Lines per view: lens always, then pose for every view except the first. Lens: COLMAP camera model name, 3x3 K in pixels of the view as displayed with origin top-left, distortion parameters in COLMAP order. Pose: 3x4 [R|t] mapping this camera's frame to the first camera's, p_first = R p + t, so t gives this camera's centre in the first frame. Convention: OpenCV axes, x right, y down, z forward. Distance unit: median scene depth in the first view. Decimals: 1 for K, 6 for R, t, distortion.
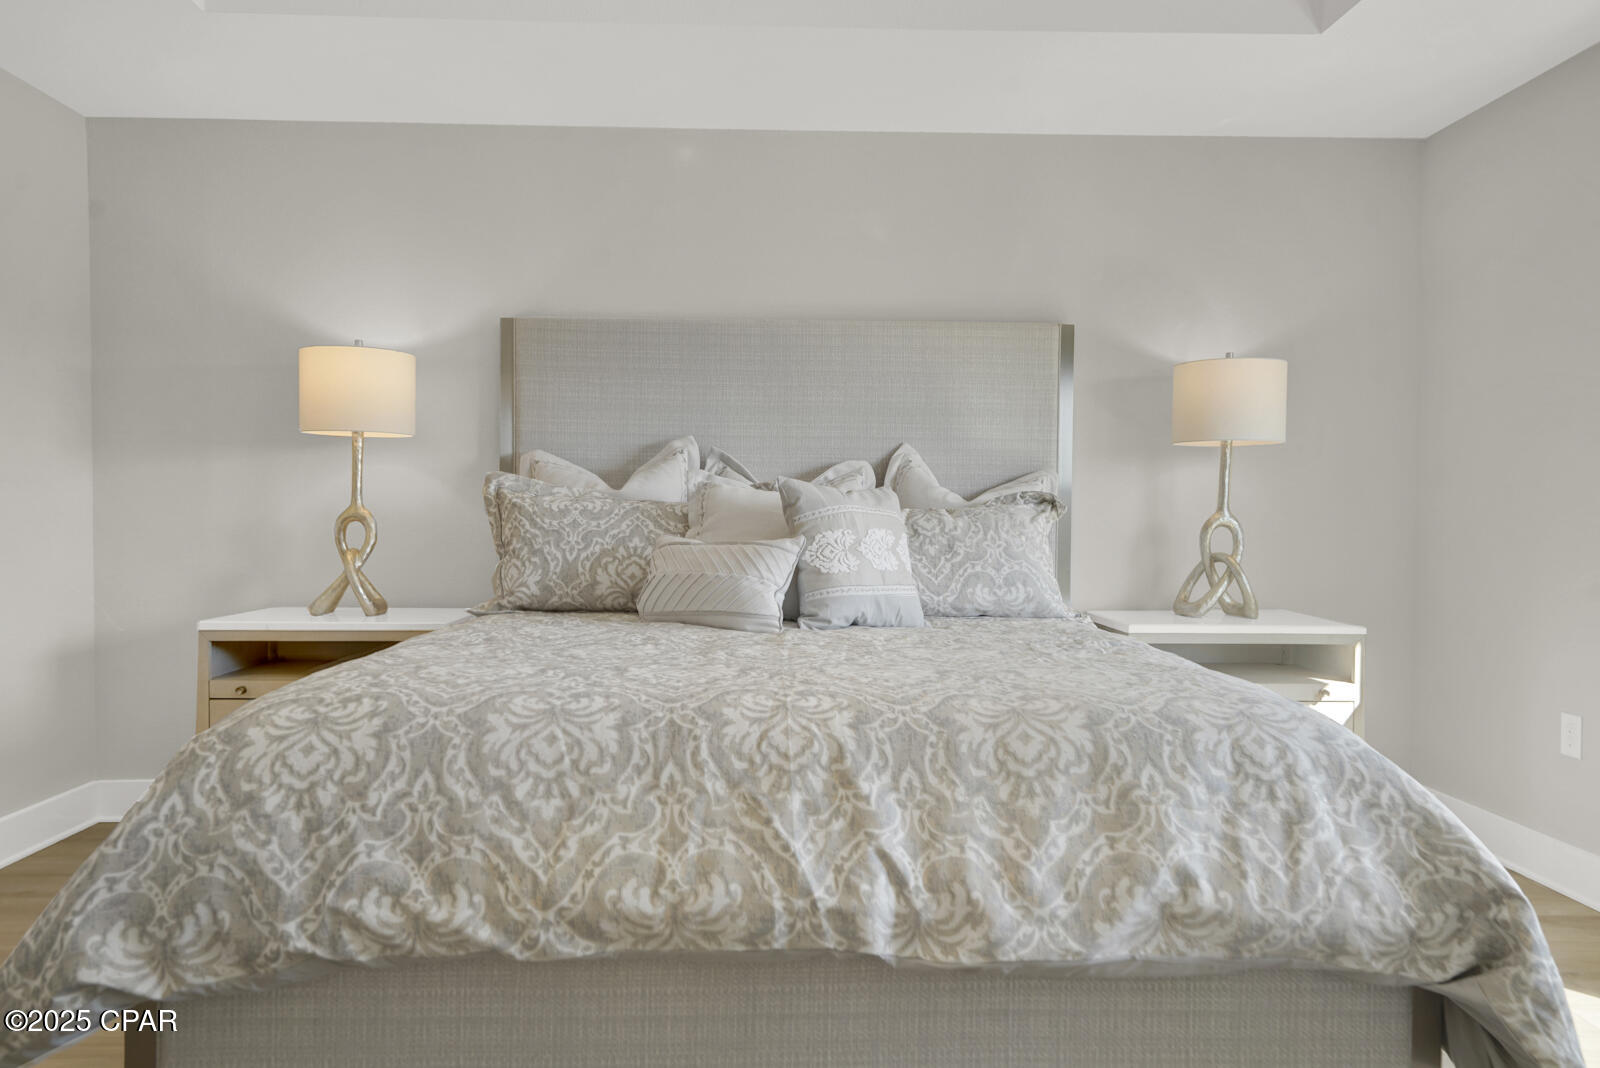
lens RADIAL K [[1052.4, 0, 784.8], [0, 1052.4, 529.4], [0, 0, 1]] dist [0.016977, -0.000519]
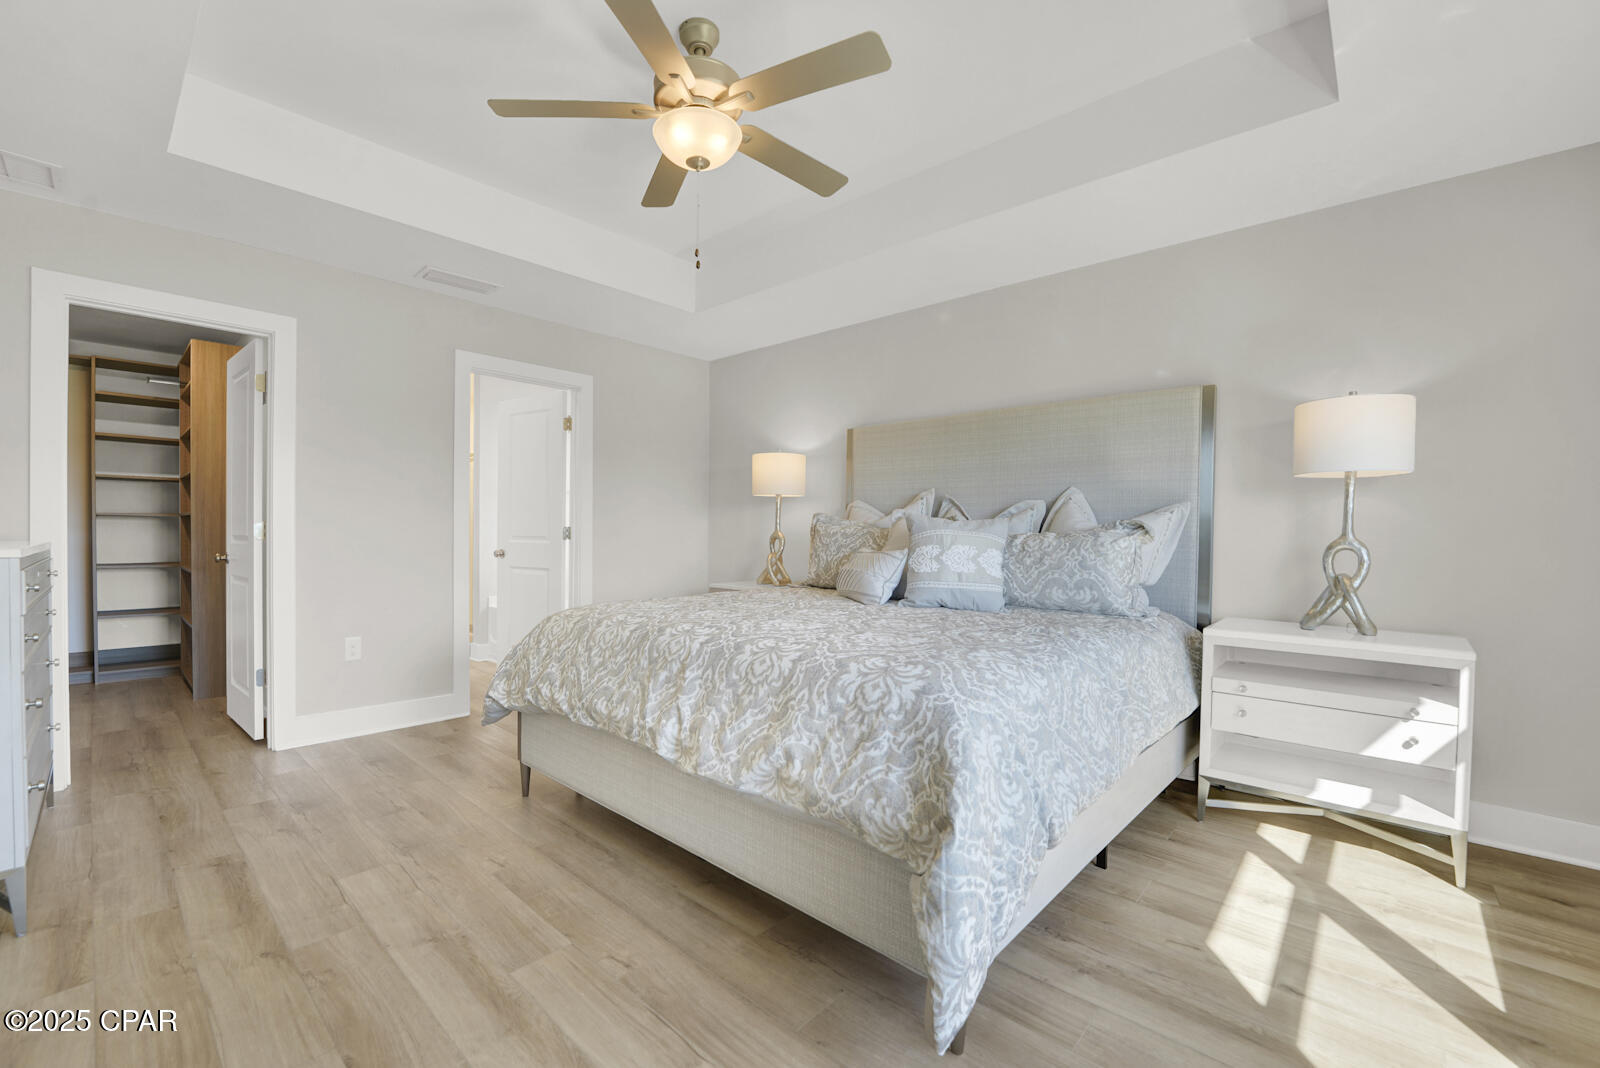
lens RADIAL K [[660.4, 0, 802.0], [0, 660.4, 536.3], [0, 0, 1]] dist [-0.028800, 0.003840]
pose [[0.722876, 0.004155, -0.690966, 1.050016], [-0.017870, 0.999760, -0.012684, 0.004463], [0.690747, 0.021517, 0.722776, 0.266908]]
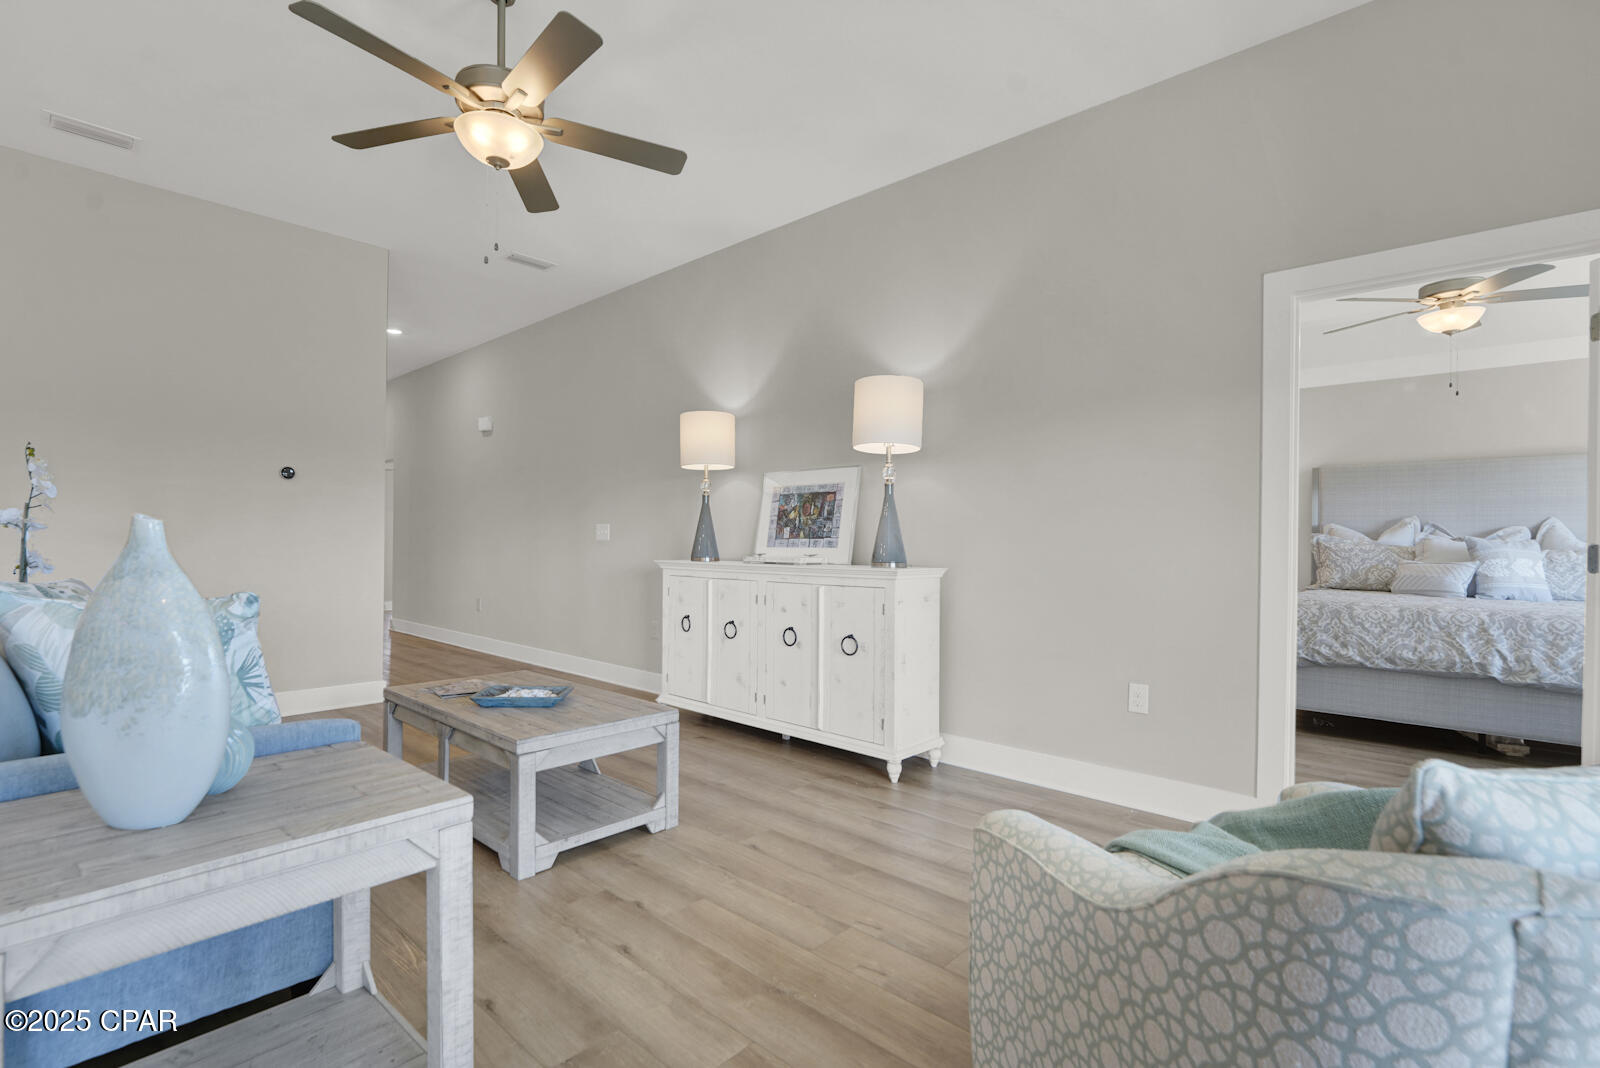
lens RADIAL K [[738.7, 0, 801.9], [0, 738.7, 542.1], [0, 0, 1]] dist [-0.014736, 0.001206]
pose [[0.722917, 0.001216, -0.690934, 0.091224], [-0.018402, 0.999678, -0.017494, 0.036382], [0.690690, 0.025361, 0.722706, -2.208797]]
